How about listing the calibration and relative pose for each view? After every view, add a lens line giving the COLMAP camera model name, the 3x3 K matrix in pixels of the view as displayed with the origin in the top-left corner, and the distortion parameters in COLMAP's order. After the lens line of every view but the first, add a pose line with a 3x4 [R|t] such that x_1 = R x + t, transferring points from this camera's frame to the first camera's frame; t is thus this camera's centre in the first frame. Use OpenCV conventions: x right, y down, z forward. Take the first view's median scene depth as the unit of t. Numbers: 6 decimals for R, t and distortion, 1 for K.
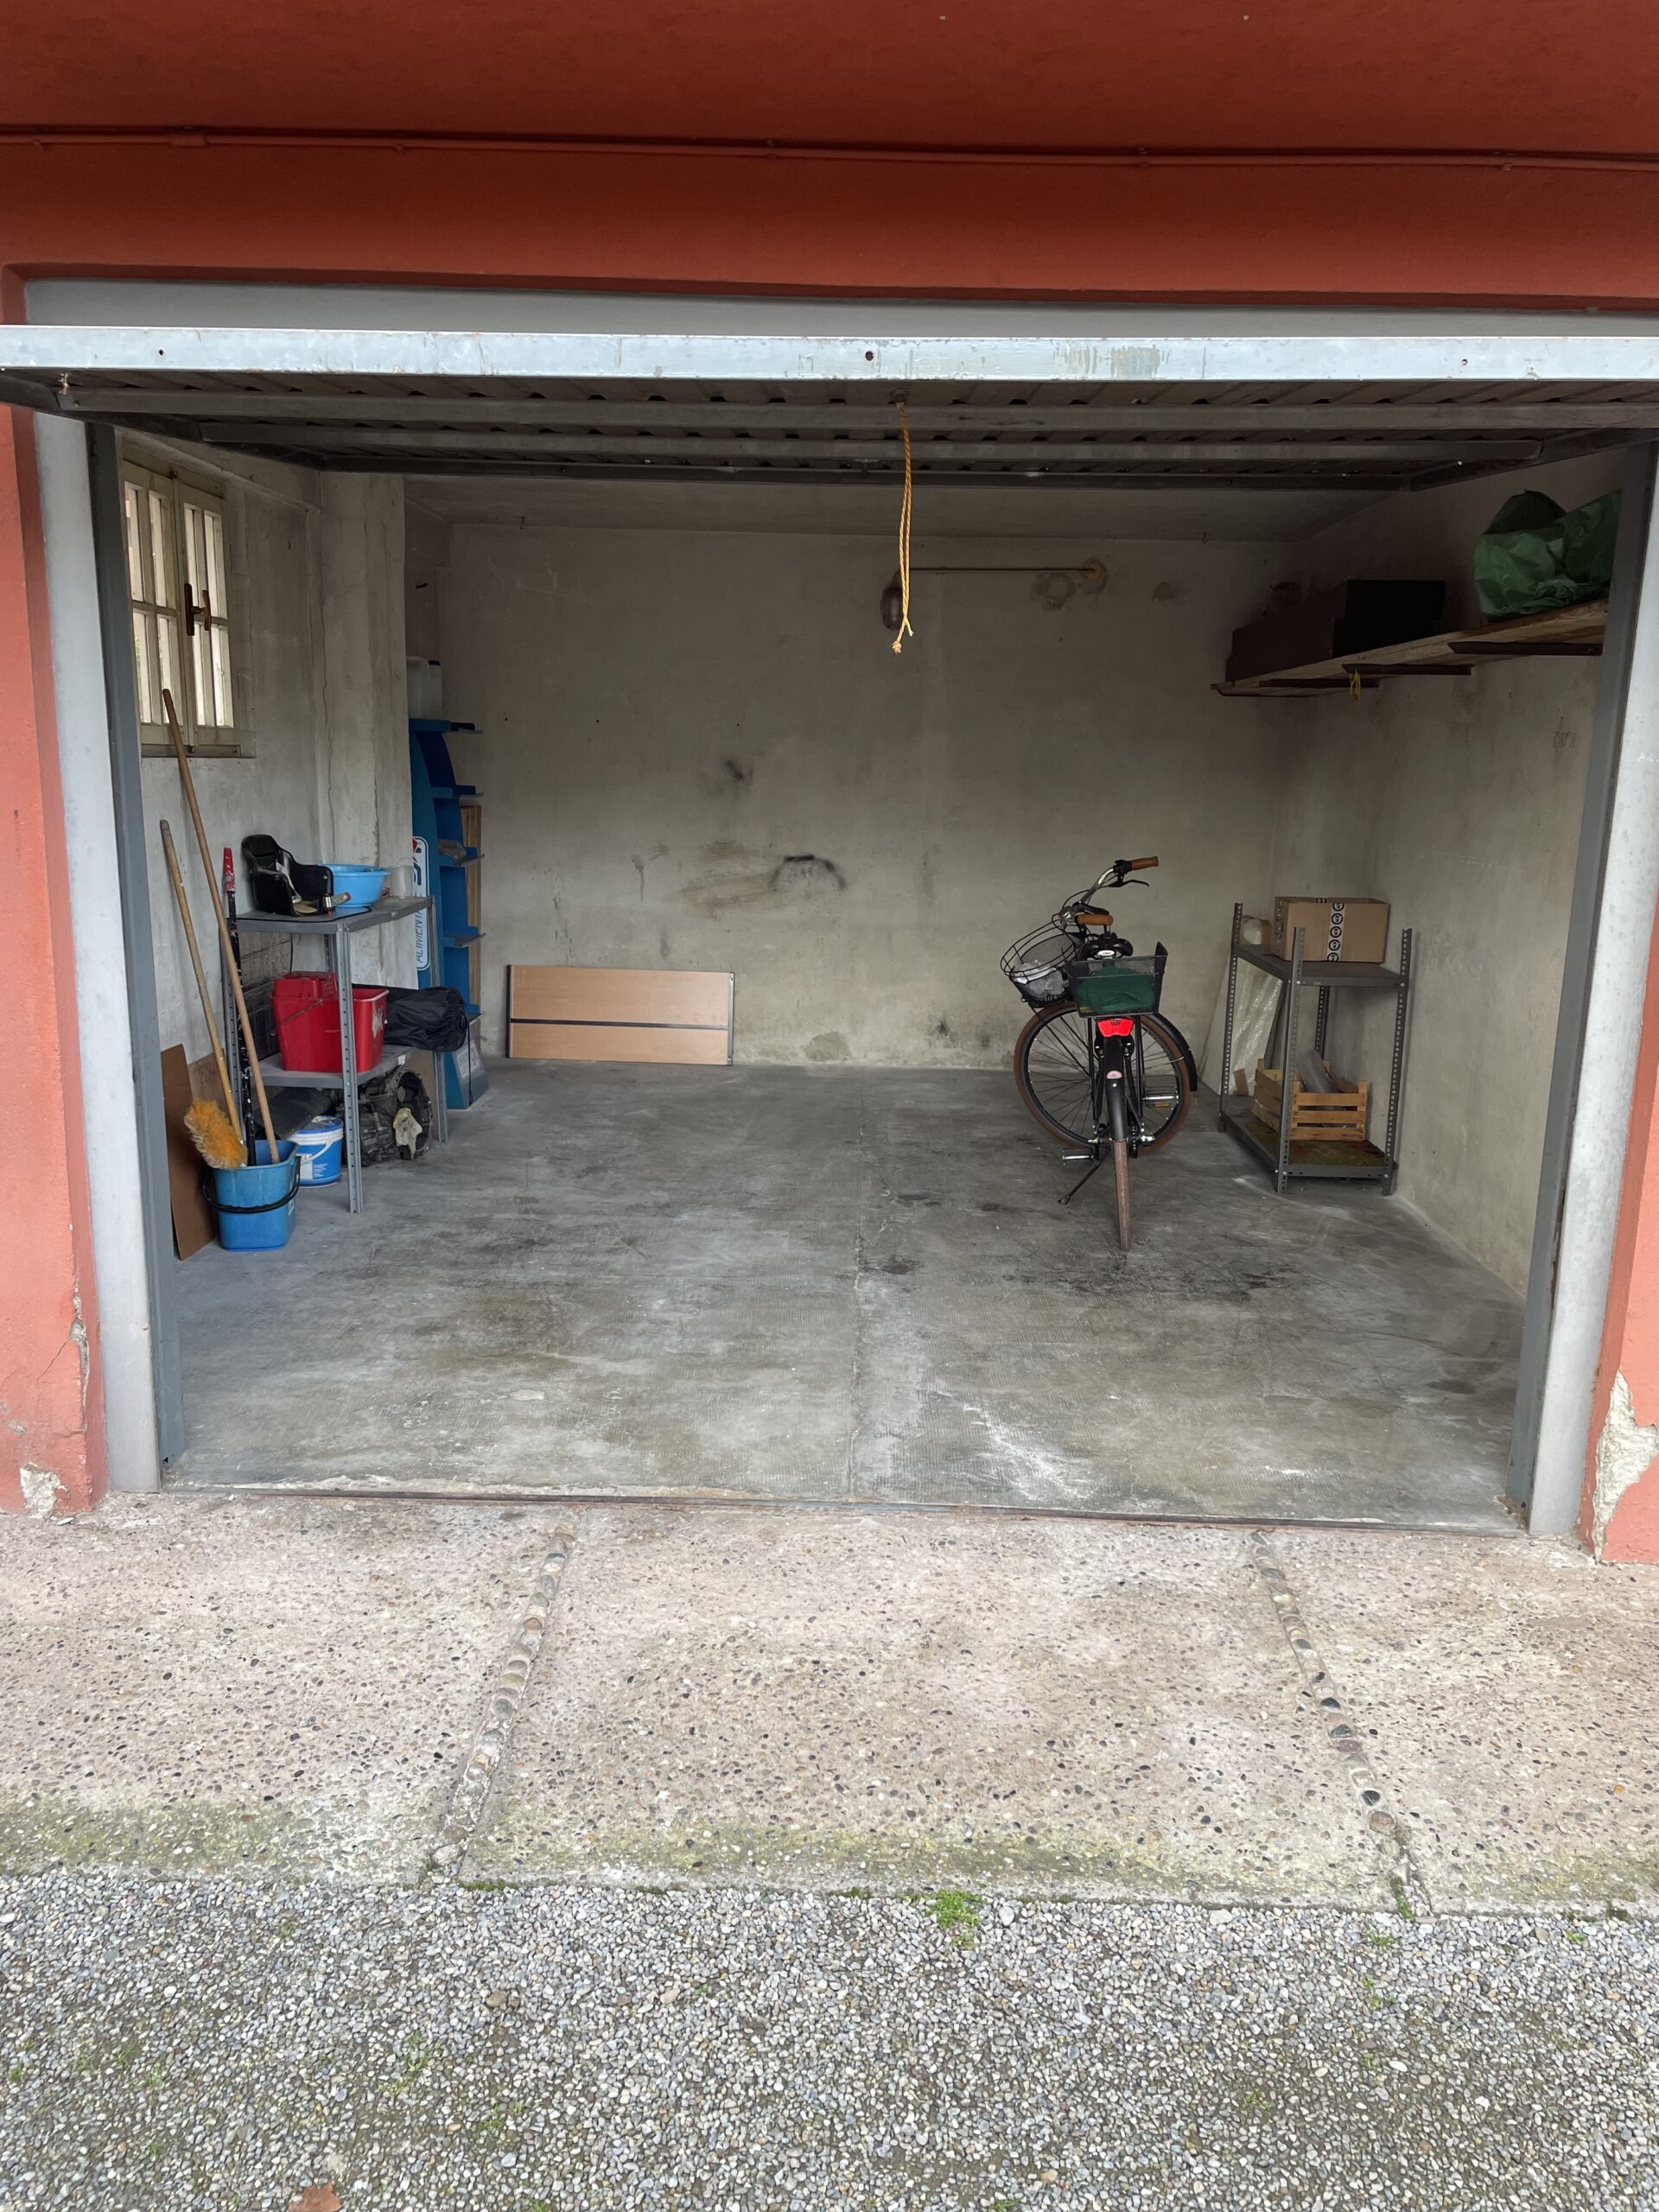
lens RADIAL K [[1690.7, 0, 829.5], [0, 1690.7, 1106.0], [0, 0, 1]] dist [0.112302, -0.239599]
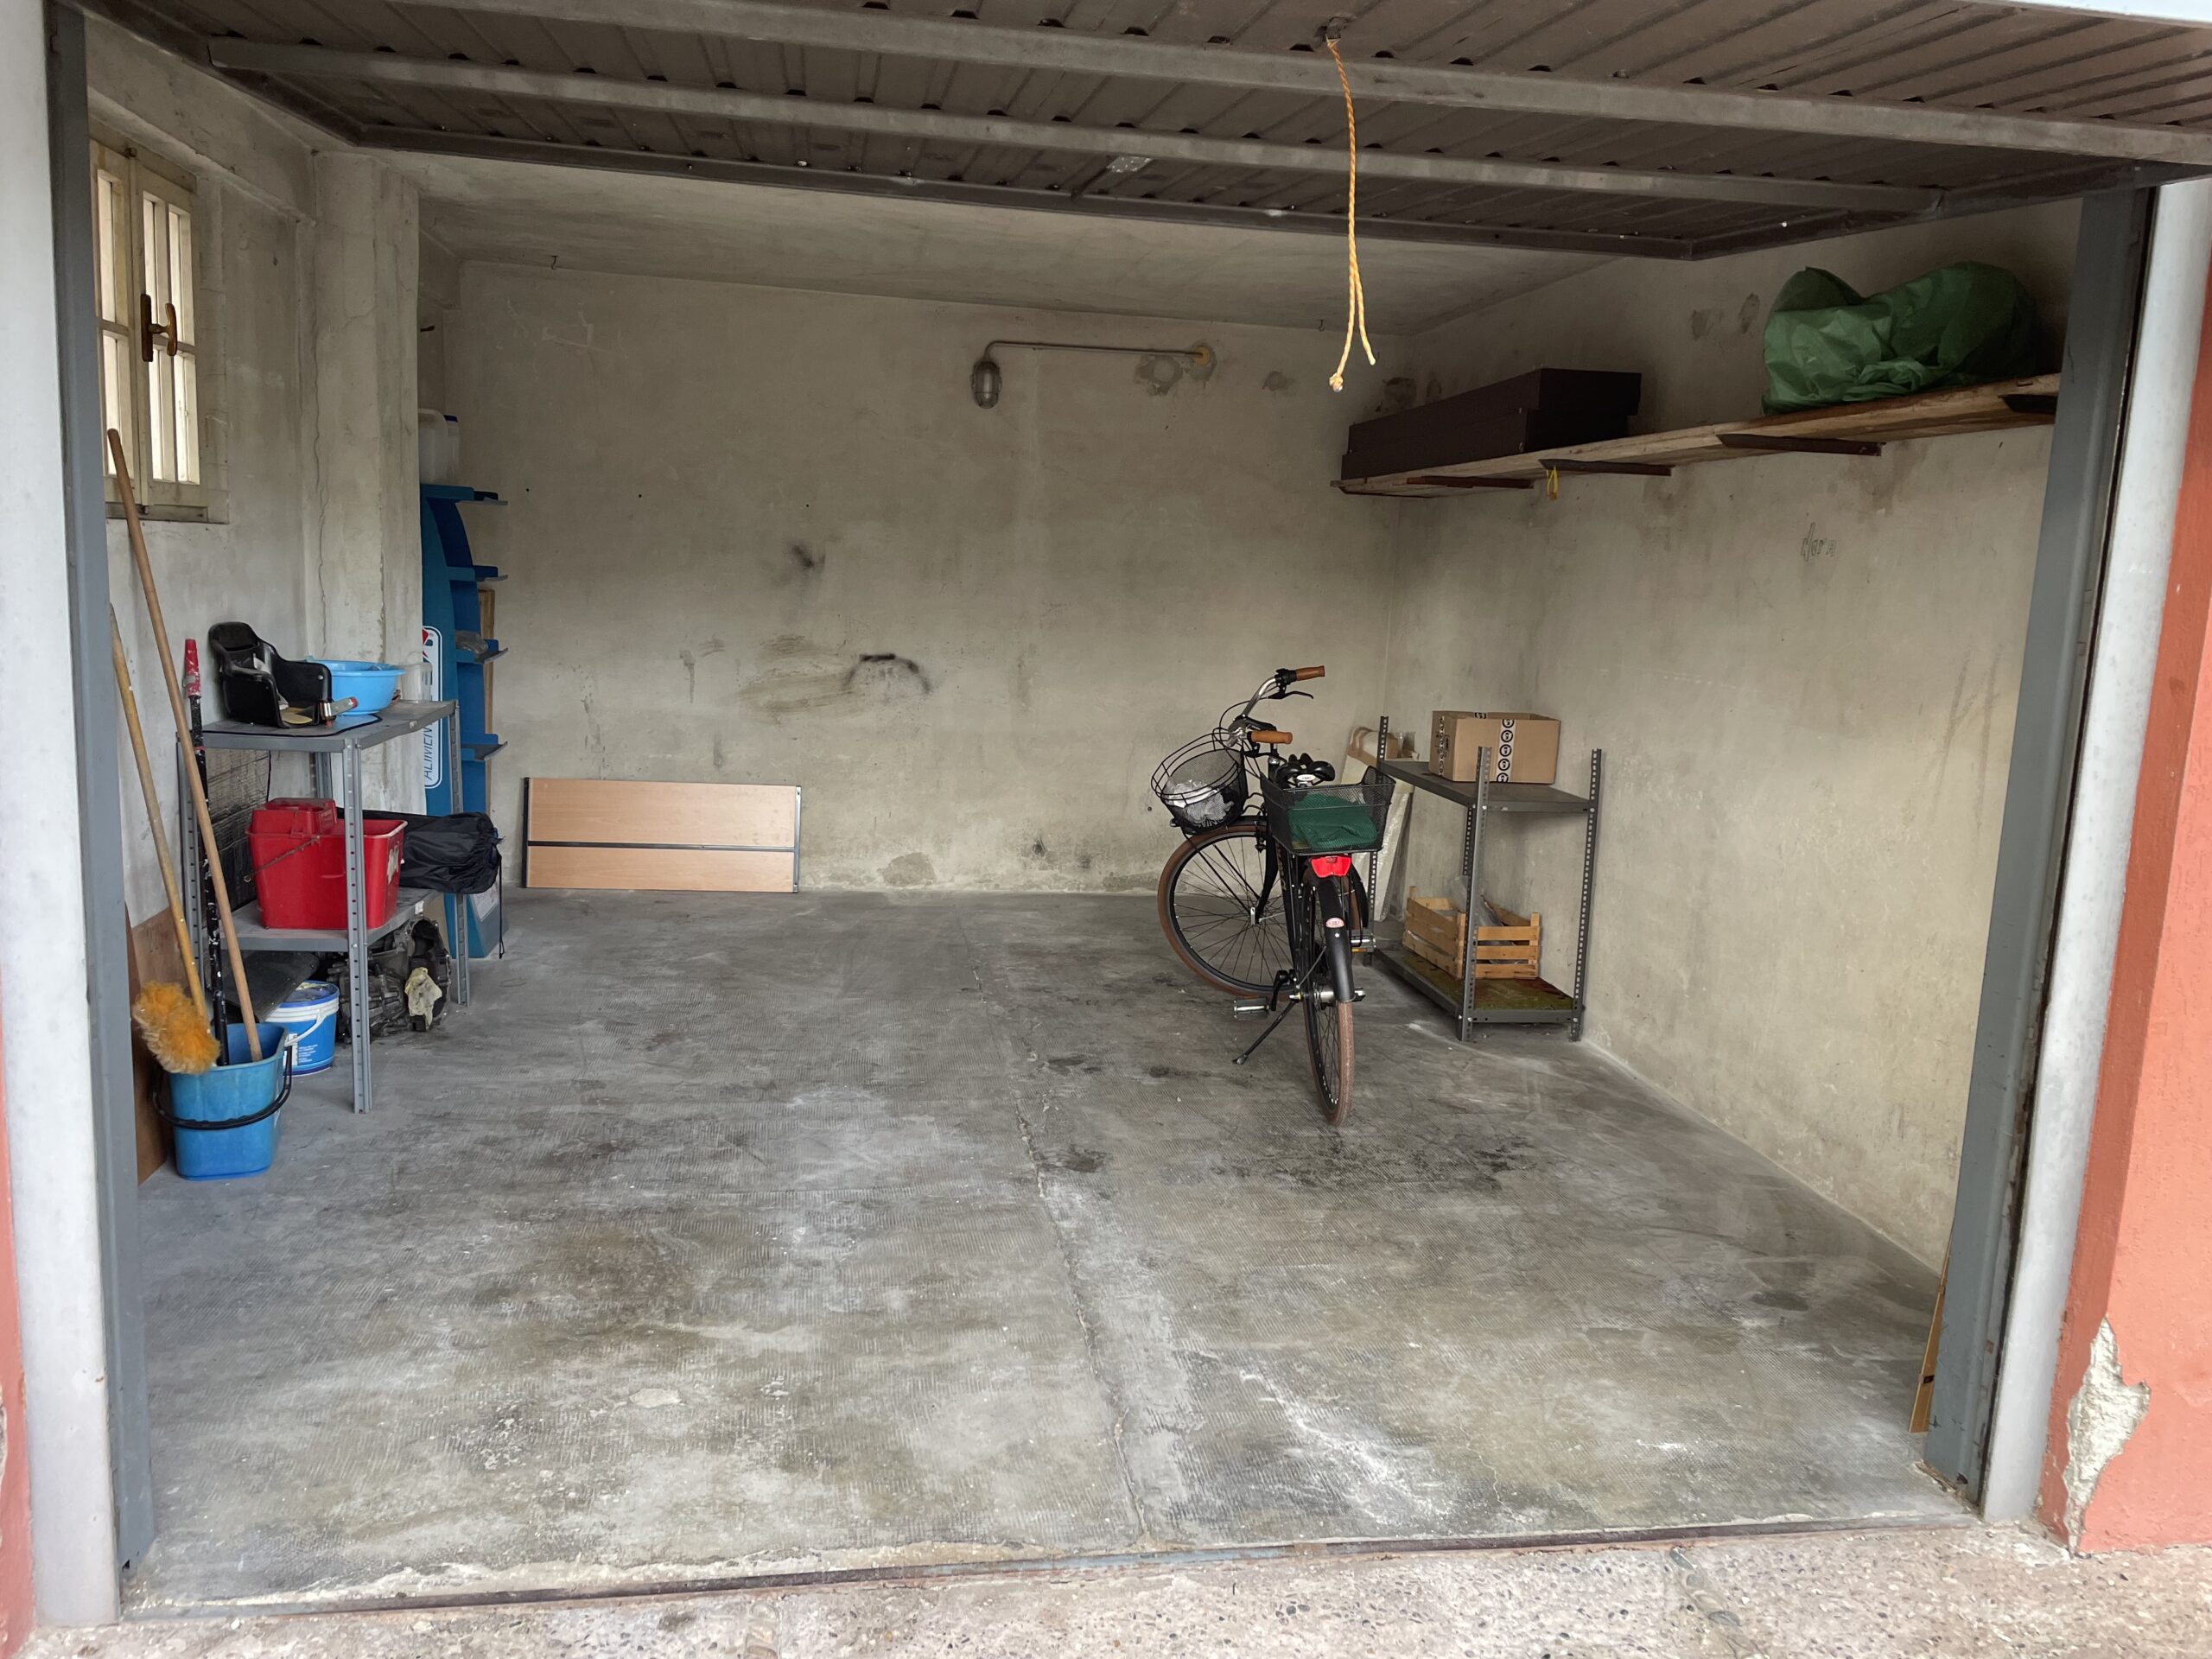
lens RADIAL K [[1658.2, 0, 1109.4], [0, 1658.2, 803.6], [0, 0, 1]] dist [0.081112, -0.111988]
pose [[0.980752, -0.002366, 0.195241, -0.102630], [0.012785, 0.998559, -0.052122, -0.035332], [-0.194836, 0.053614, 0.979369, 0.200251]]
